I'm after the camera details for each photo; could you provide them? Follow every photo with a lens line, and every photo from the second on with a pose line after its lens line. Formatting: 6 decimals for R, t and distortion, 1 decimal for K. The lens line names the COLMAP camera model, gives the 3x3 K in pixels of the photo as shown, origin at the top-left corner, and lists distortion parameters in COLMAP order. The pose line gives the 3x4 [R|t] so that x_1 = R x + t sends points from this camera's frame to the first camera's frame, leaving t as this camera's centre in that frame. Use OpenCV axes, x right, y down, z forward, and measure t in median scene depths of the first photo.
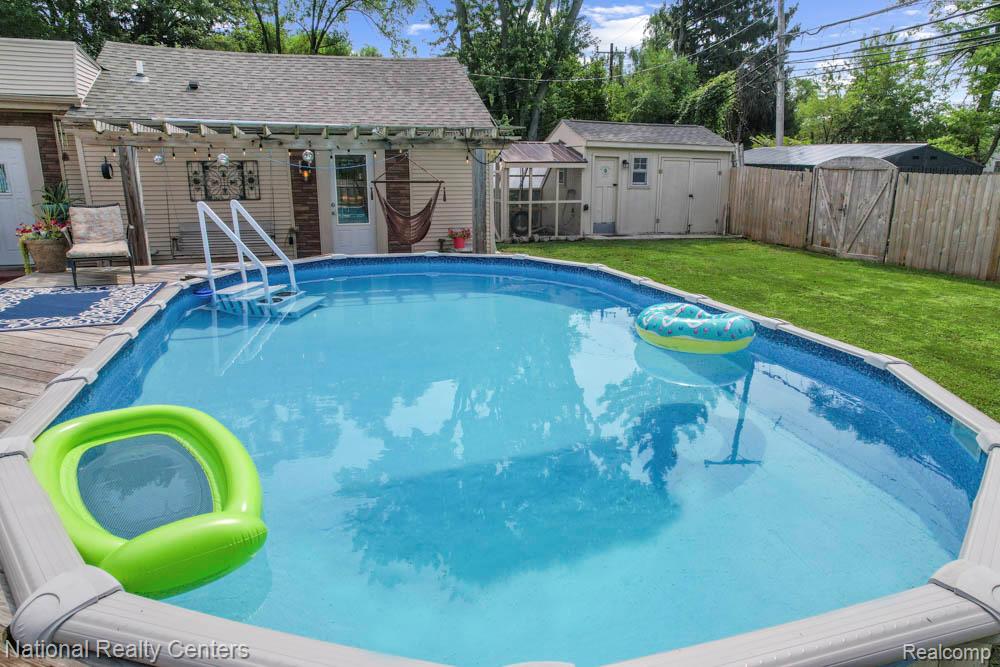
lens RADIAL K [[643.0, 0, 500.0], [0, 643.0, 333.5], [0, 0, 1]] dist [-0.070083, 0.054933]
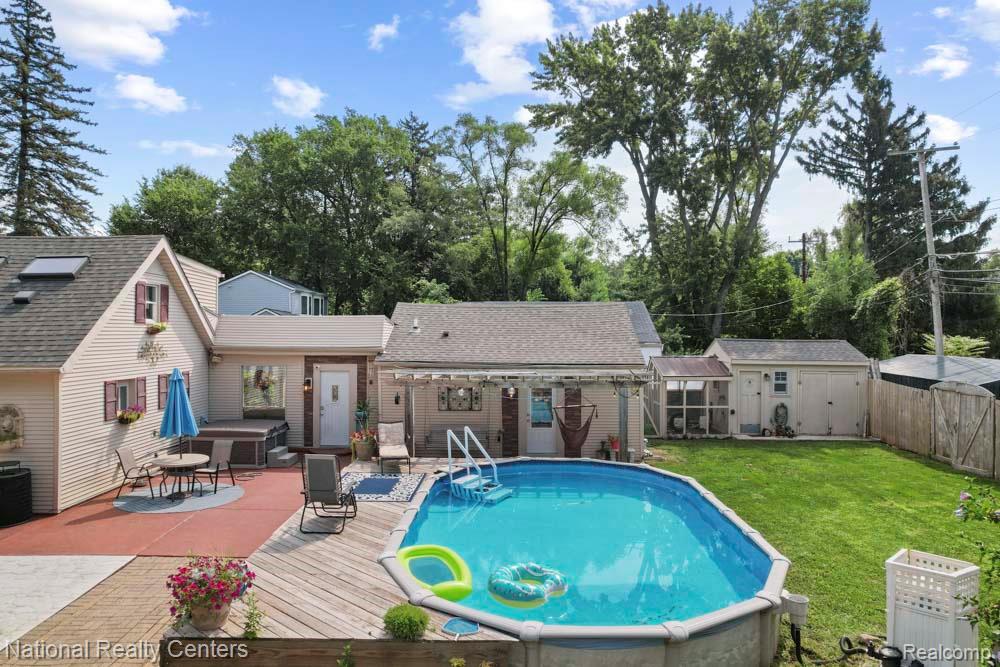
lens RADIAL K [[643.0, 0, 500.0], [0, 643.0, 333.5], [0, 0, 1]] dist [-0.070083, 0.054933]
pose [[0.947250, -0.001854, -0.320489, 0.127584], [-0.076215, 0.969994, -0.230875, -0.033655], [0.311300, 0.243123, 0.918686, -0.357648]]
